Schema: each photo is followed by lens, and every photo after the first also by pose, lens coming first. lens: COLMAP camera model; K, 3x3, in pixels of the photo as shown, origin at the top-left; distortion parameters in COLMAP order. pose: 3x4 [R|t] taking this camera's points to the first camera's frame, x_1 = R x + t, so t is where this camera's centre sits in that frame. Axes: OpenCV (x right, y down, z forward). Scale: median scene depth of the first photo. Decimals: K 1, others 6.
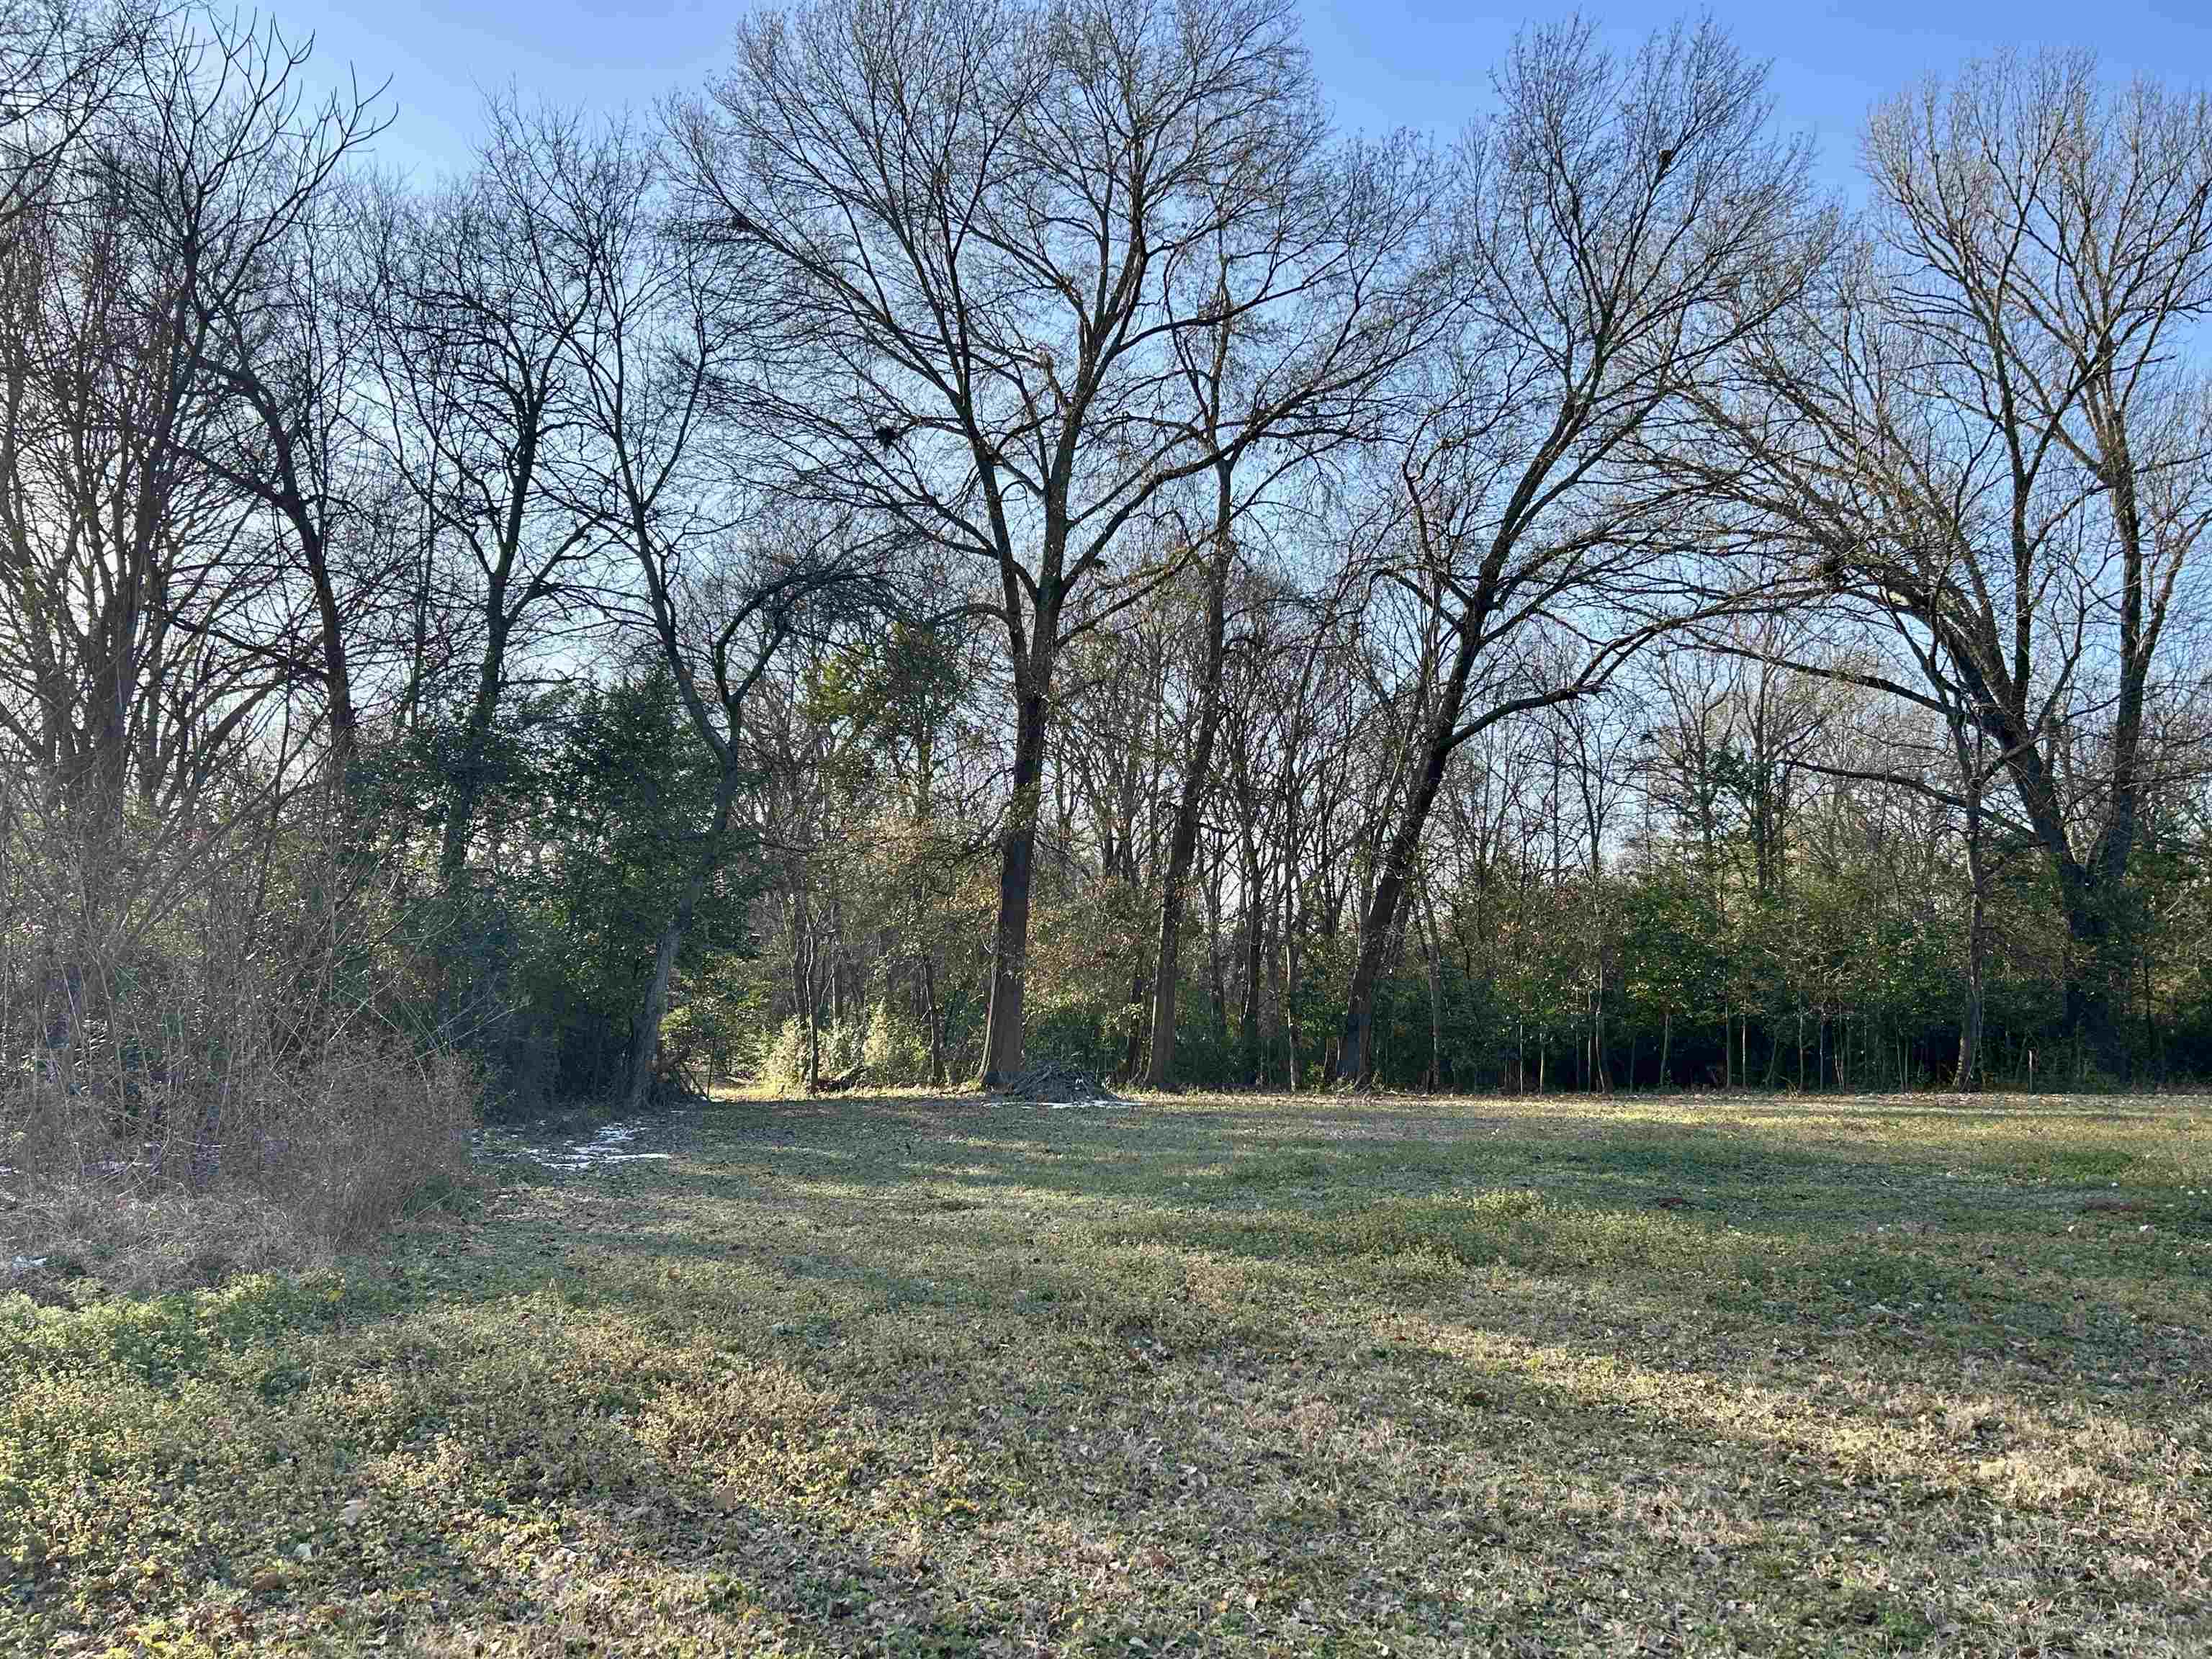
lens RADIAL K [[1703.1, 0, 1125.6], [0, 1703.1, 838.6], [0, 0, 1]] dist [0.043378, -0.043302]
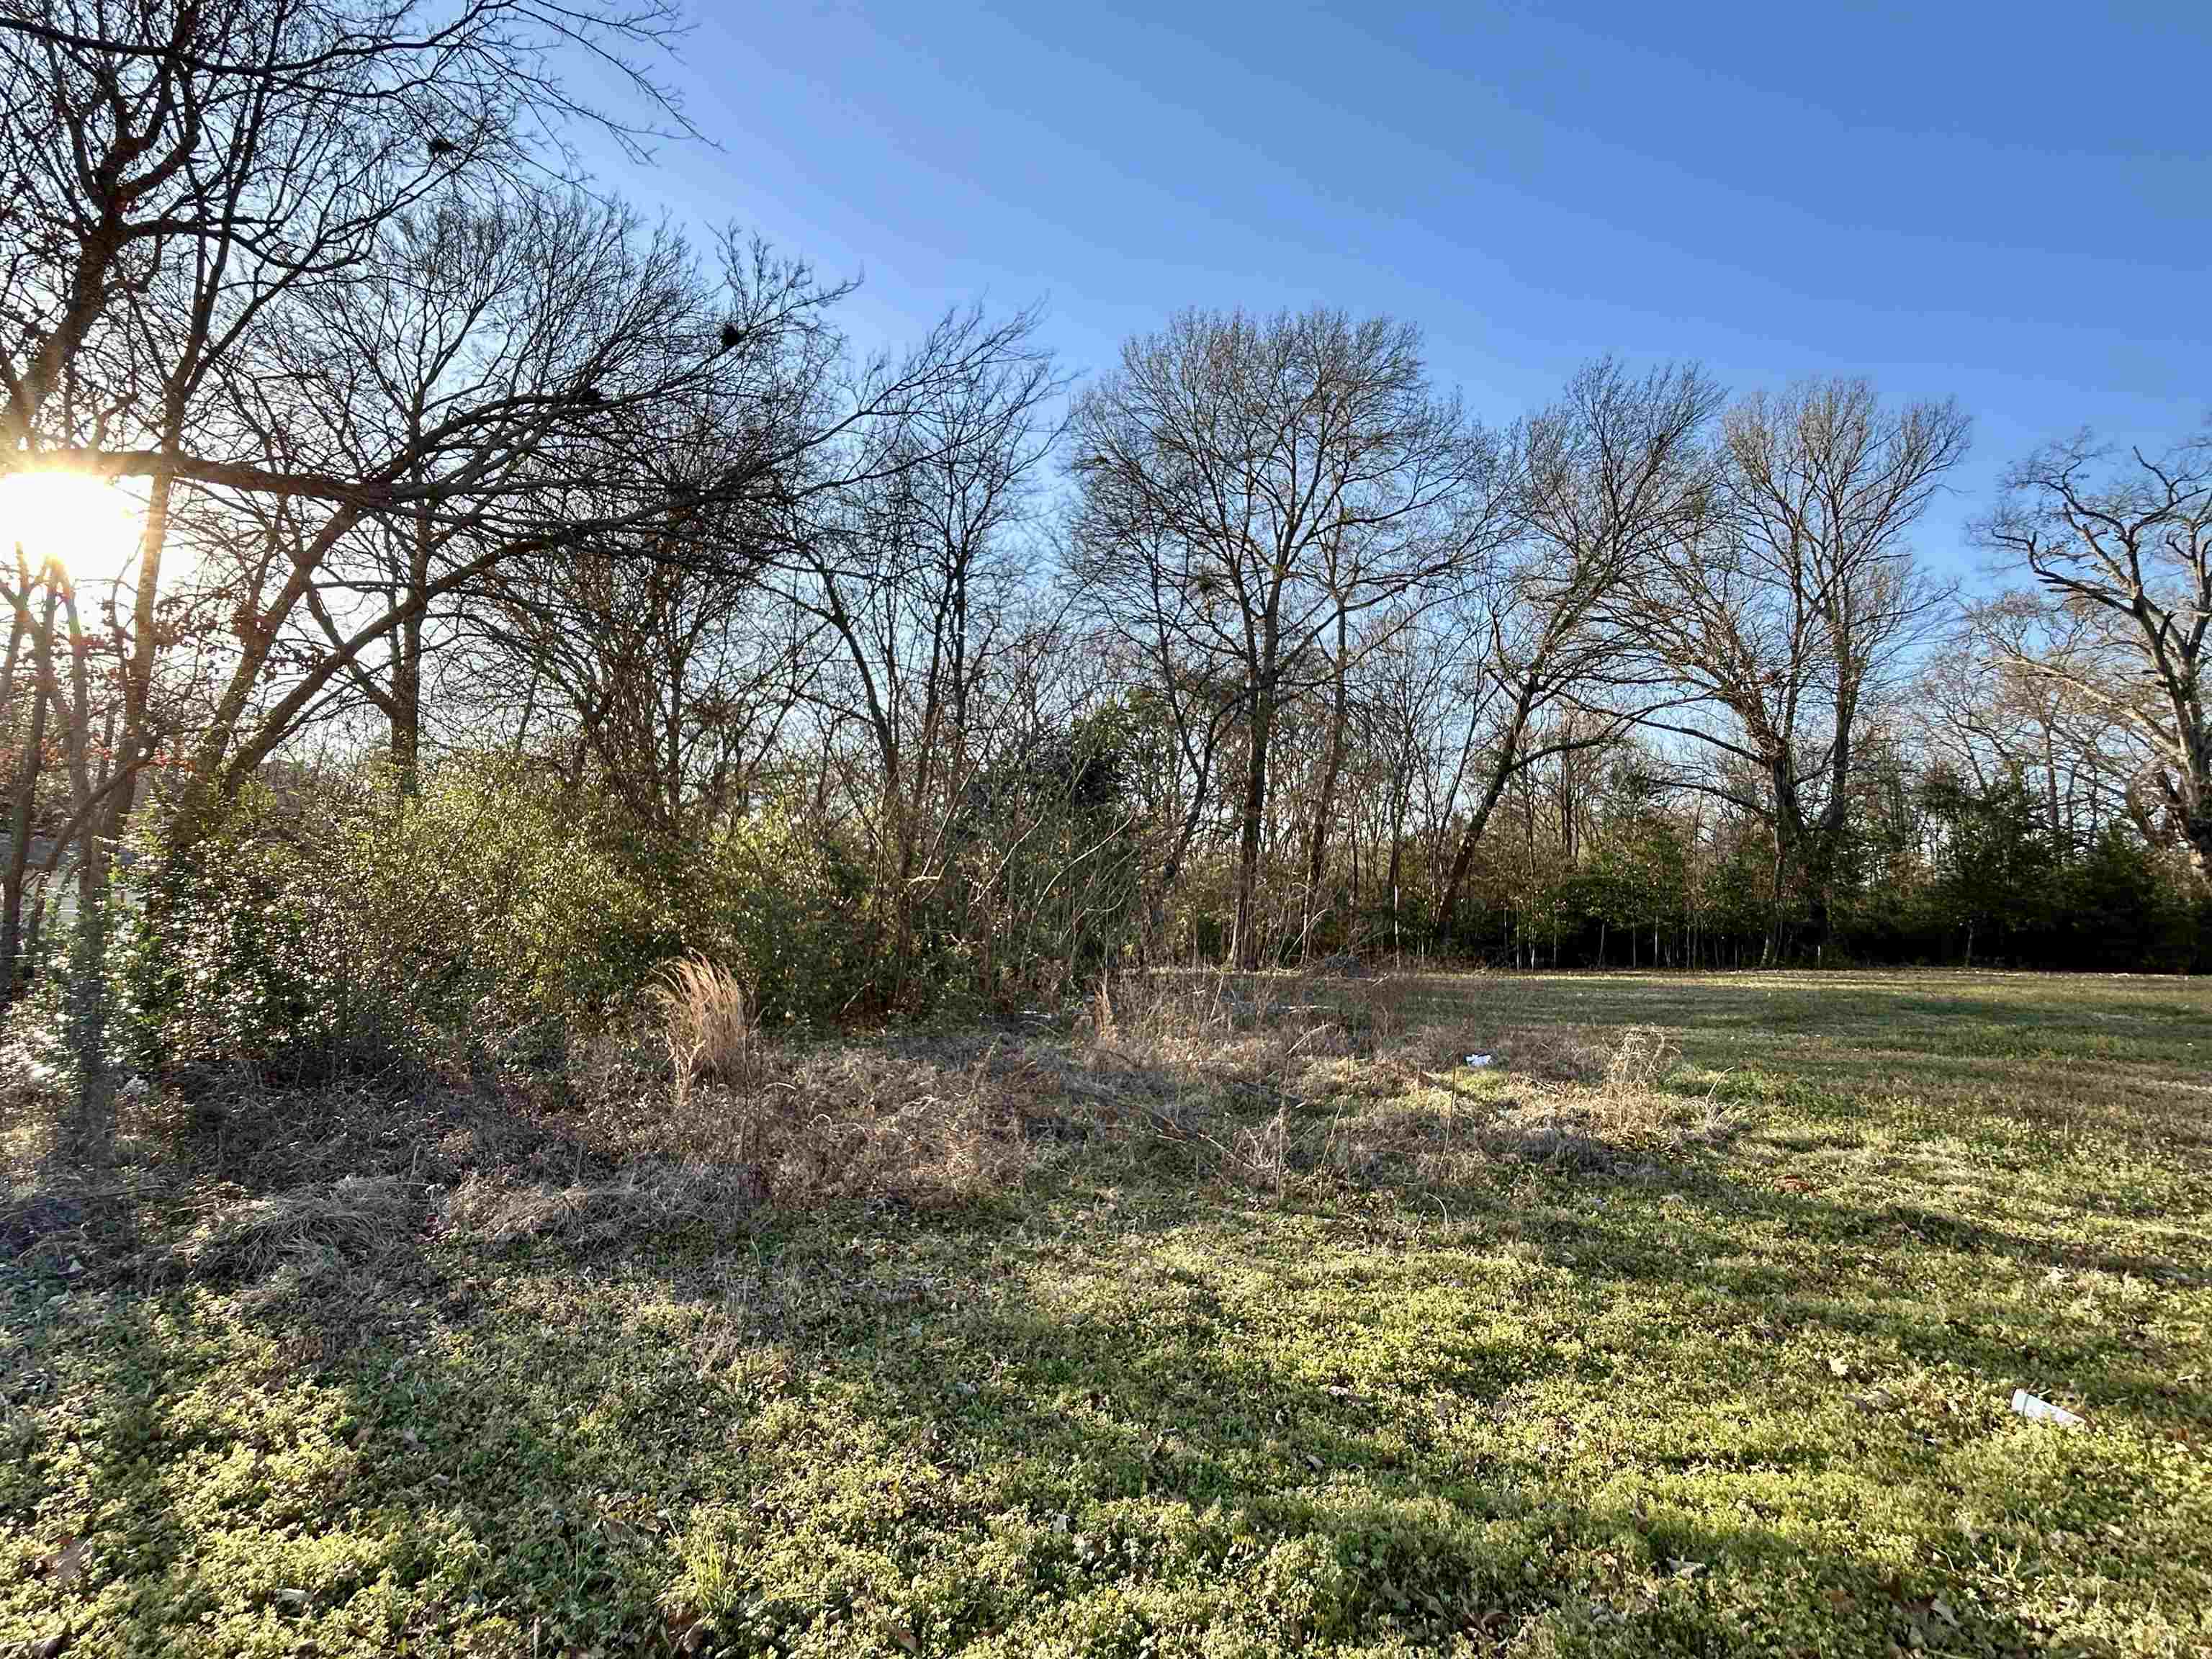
lens RADIAL K [[1064.9, 0, 1110.8], [0, 1064.9, 830.5], [0, 0, 1]] dist [-0.002416, 0.000378]
pose [[0.999244, 0.006332, 0.038349, -0.245613], [-0.006947, 0.999849, 0.015932, -0.007557], [-0.038243, -0.016186, 0.999137, -0.060476]]
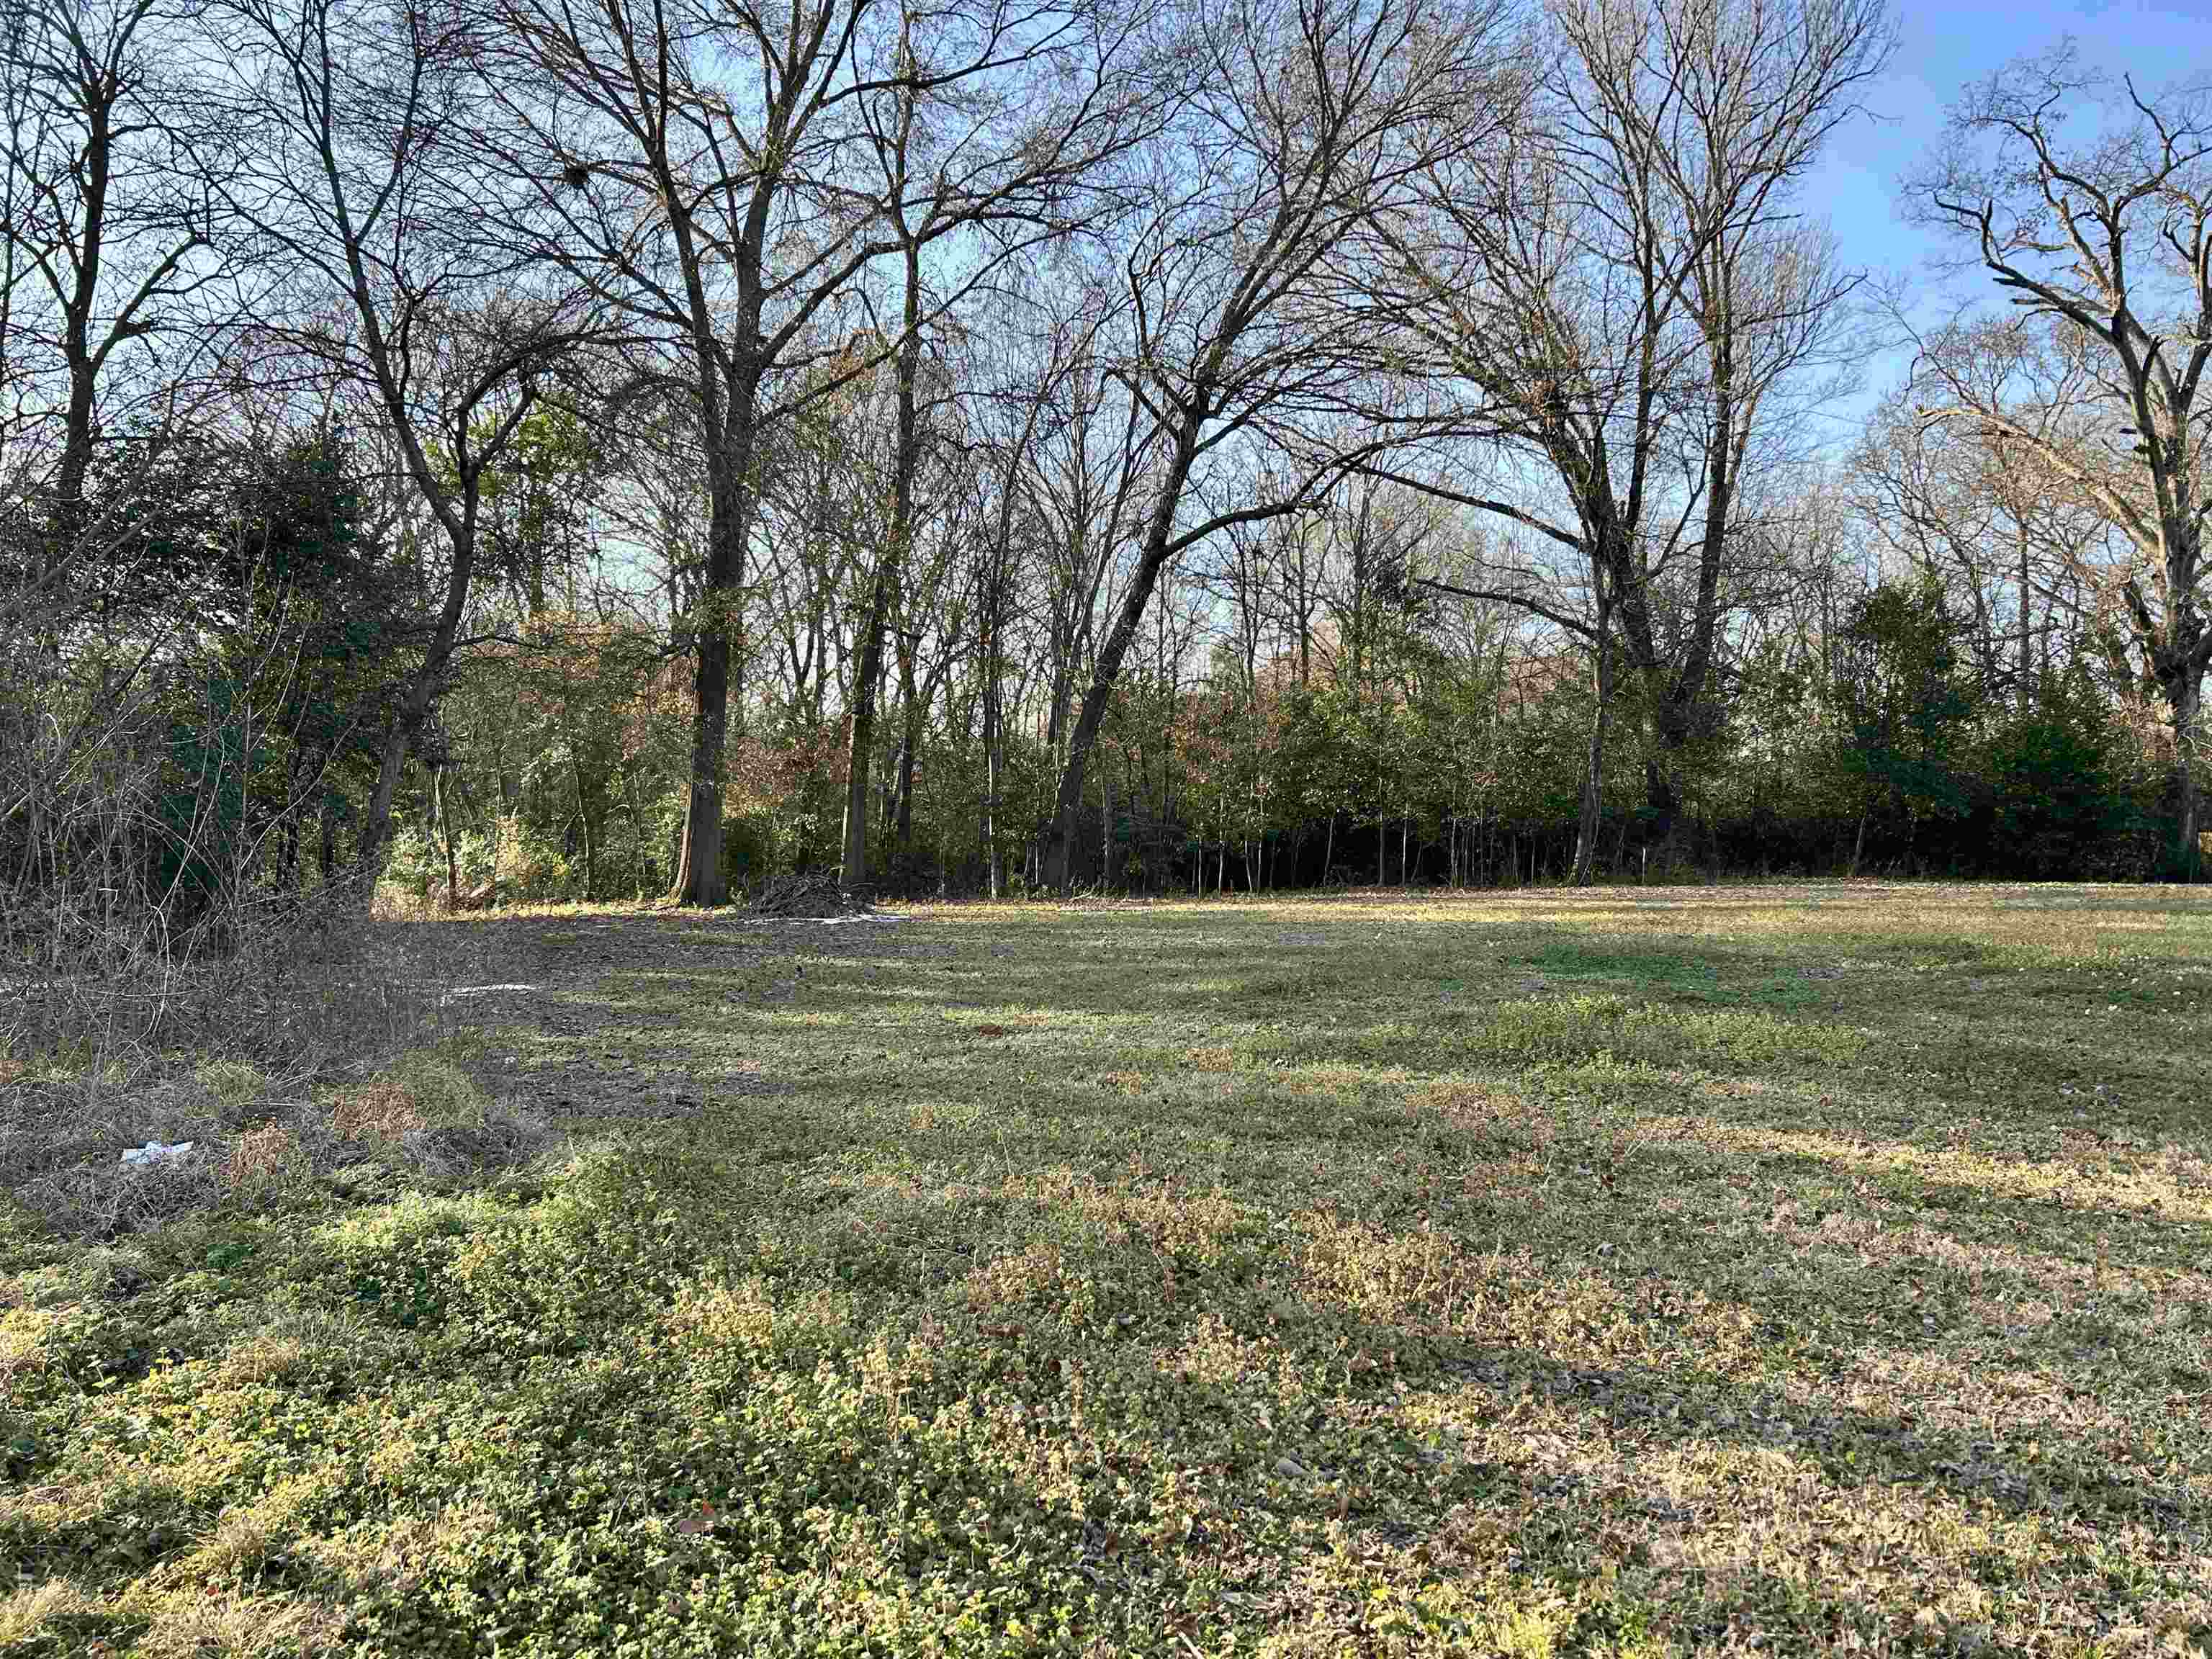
lens RADIAL K [[1703.1, 0, 1130.4], [0, 1703.1, 828.9], [0, 0, 1]] dist [0.043378, -0.043302]
pose [[0.963105, -0.010057, 0.268940, -0.096564], [-0.018868, 0.994319, 0.104752, 0.001281], [-0.268465, -0.105961, 0.957444, 0.031122]]
